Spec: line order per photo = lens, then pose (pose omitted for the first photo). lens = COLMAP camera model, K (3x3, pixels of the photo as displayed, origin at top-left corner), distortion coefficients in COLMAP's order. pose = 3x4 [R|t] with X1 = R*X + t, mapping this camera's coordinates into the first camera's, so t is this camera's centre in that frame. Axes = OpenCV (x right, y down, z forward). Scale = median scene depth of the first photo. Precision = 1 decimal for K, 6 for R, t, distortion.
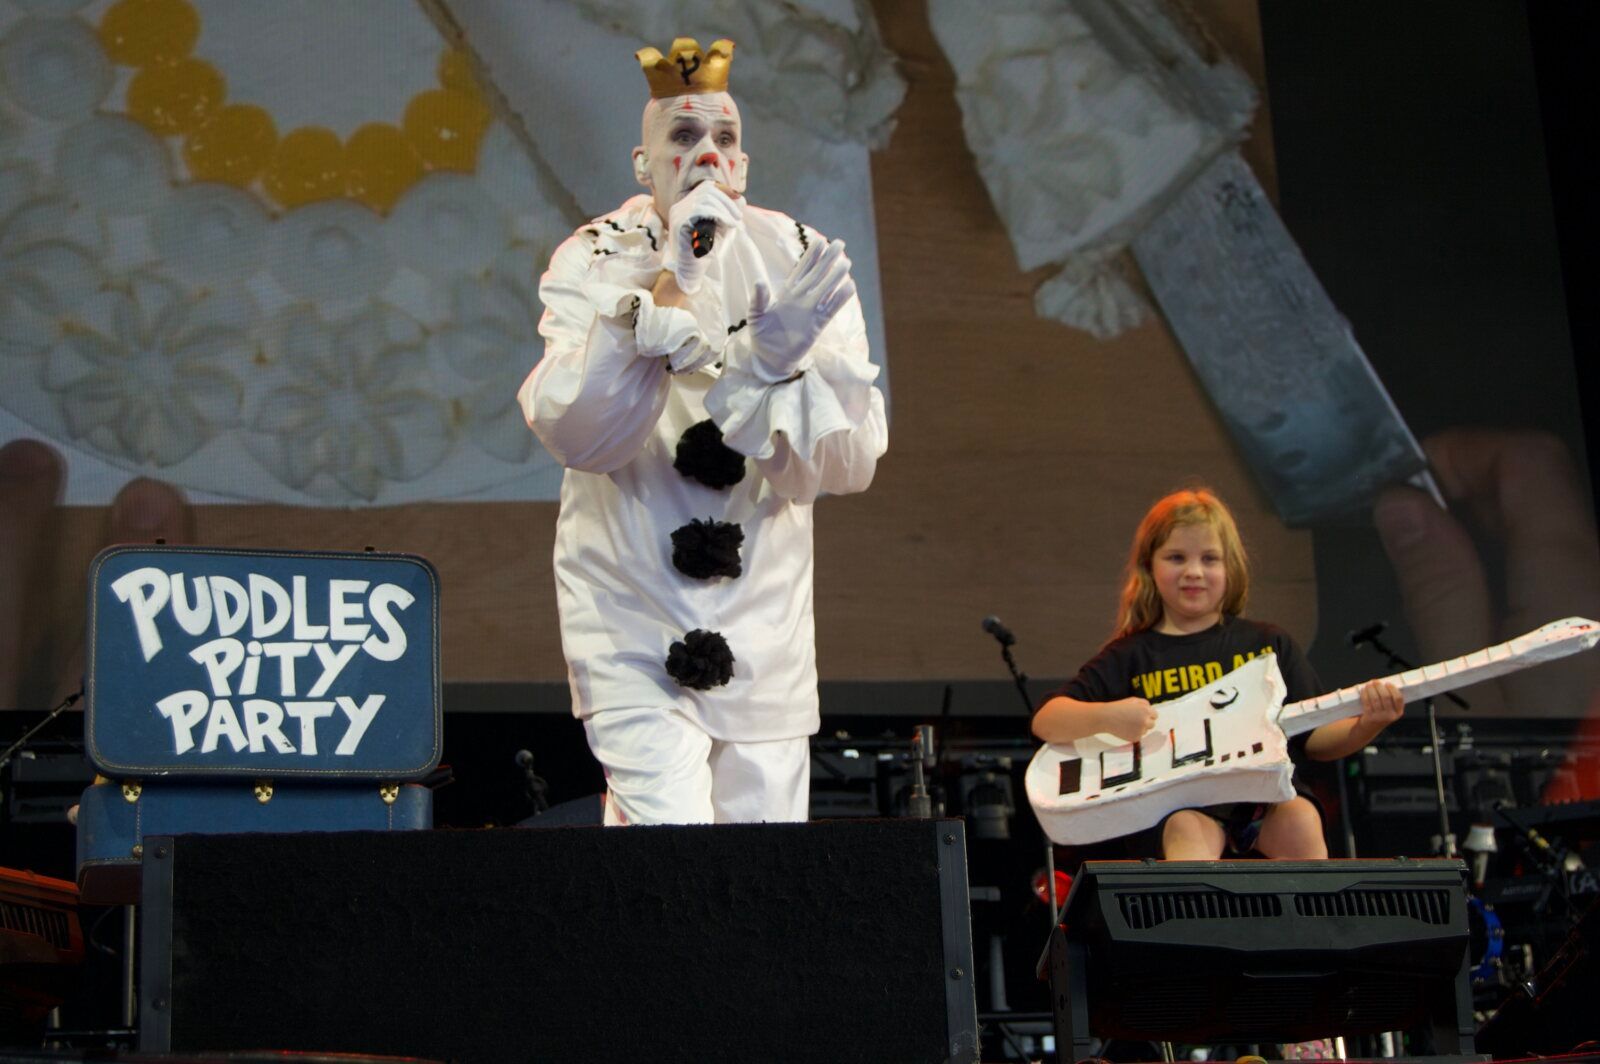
lens RADIAL K [[2845.8, 0, 845.1], [0, 2845.8, 547.1], [0, 0, 1]] dist [-0.049869, 0.000000]
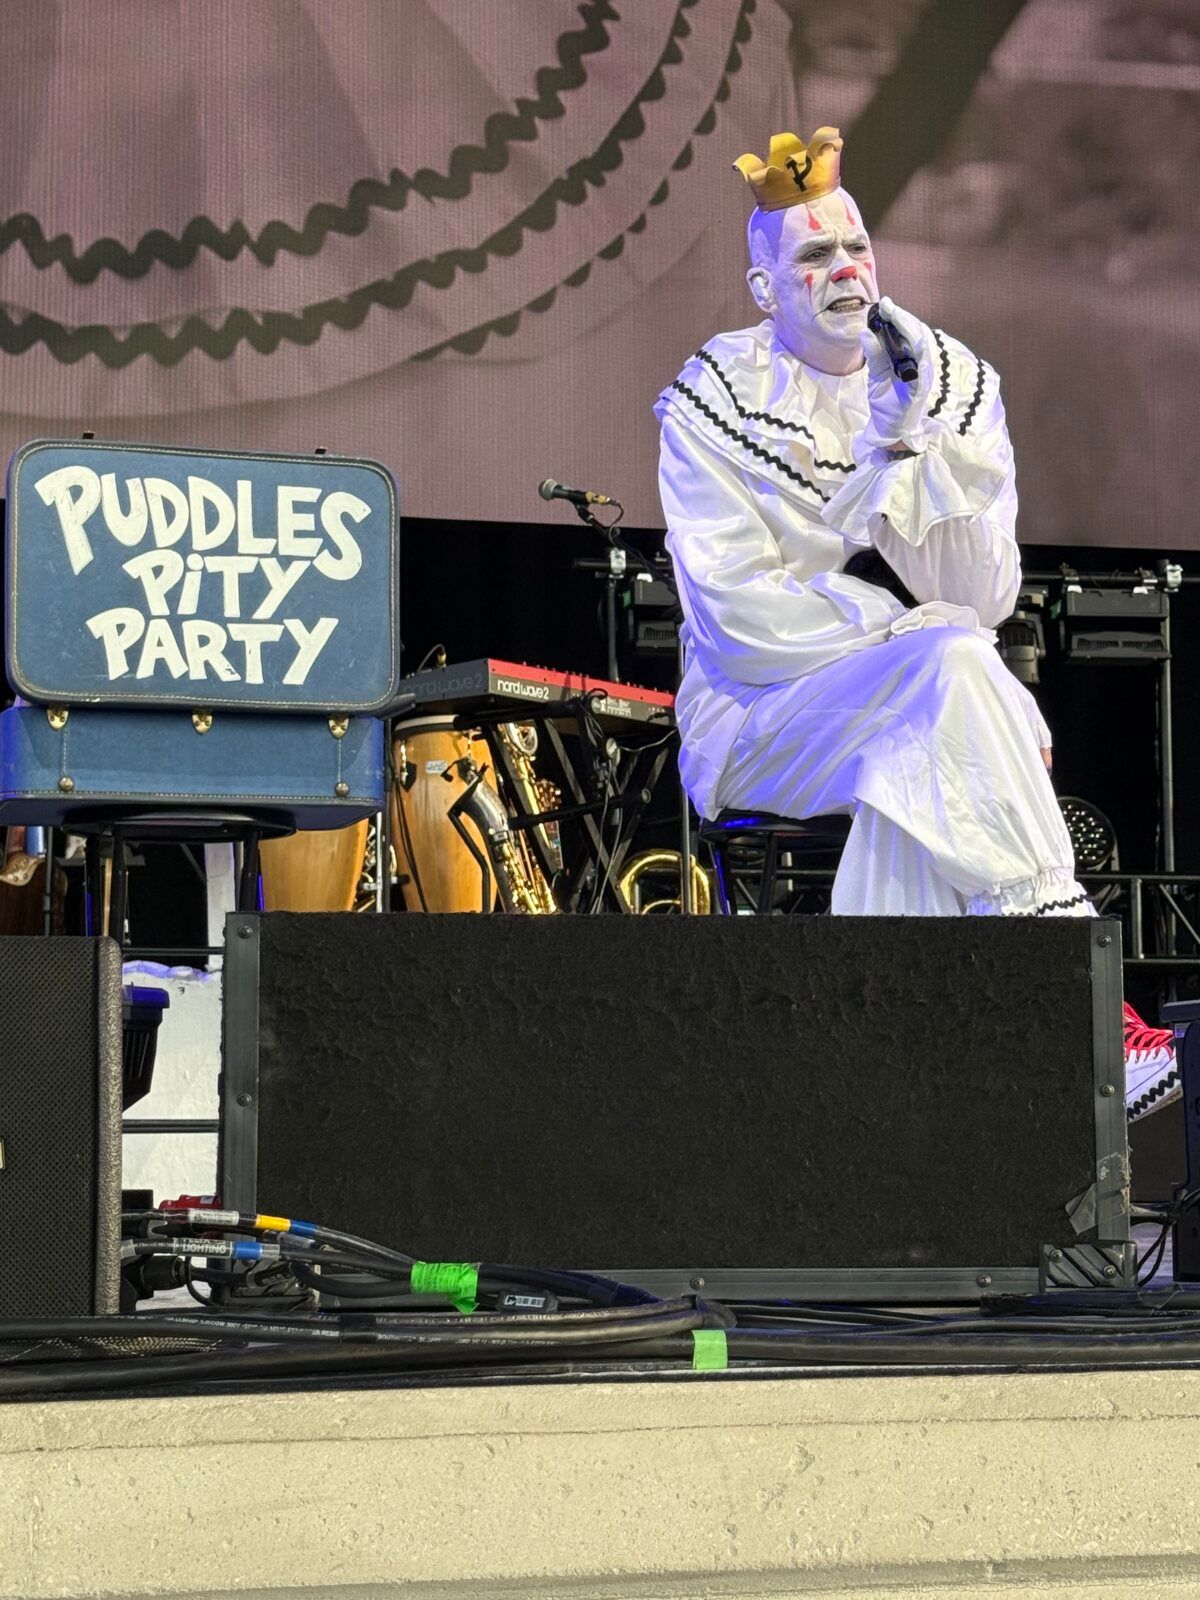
lens RADIAL K [[3113.3, 0, 613.2], [0, 3113.3, 815.0], [0, 0, 1]] dist [0.140624, 0.000000]
pose [[0.999053, 0.043461, 0.002188, -0.074857], [-0.043184, 0.983989, 0.172917, -0.061918], [0.005362, -0.172848, 0.984934, 0.016242]]
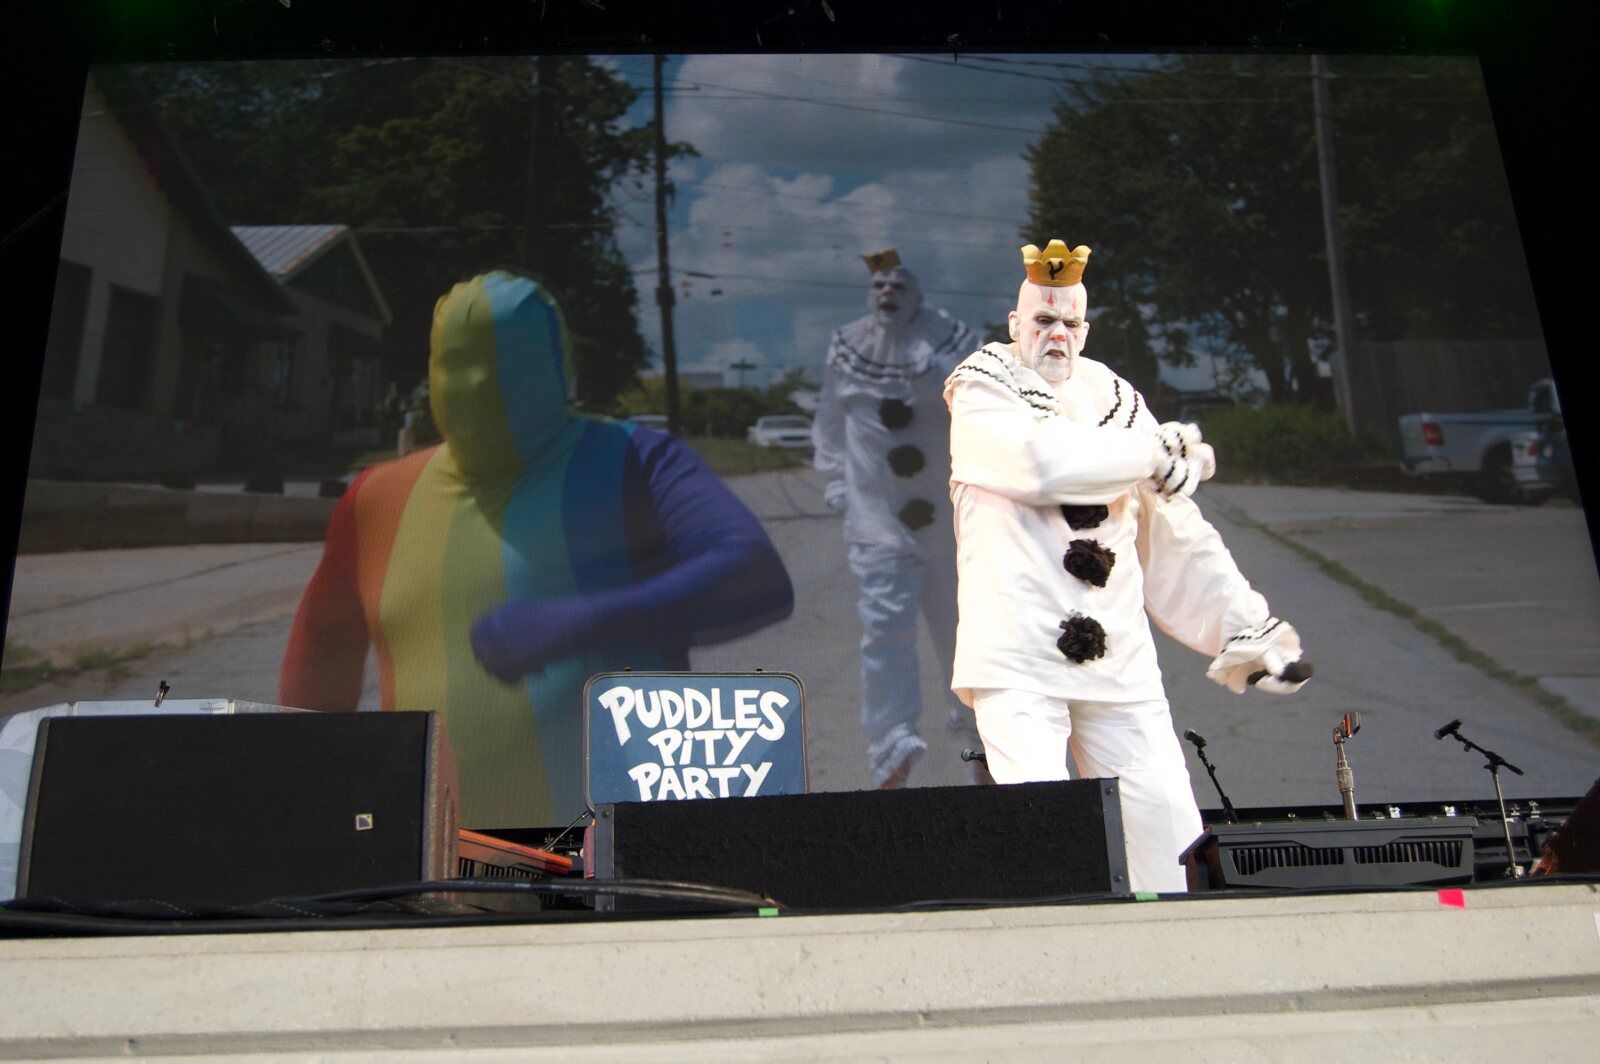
lens RADIAL K [[1875.4, 0, 804.3], [0, 1875.4, 531.7], [0, 0, 1]] dist [-0.056846, 0.000000]
pose [[0.985546, -0.059296, -0.158691, 0.026112], [0.041822, 0.992910, -0.111270, 0.042015], [0.164164, 0.103025, 0.981038, -0.017195]]
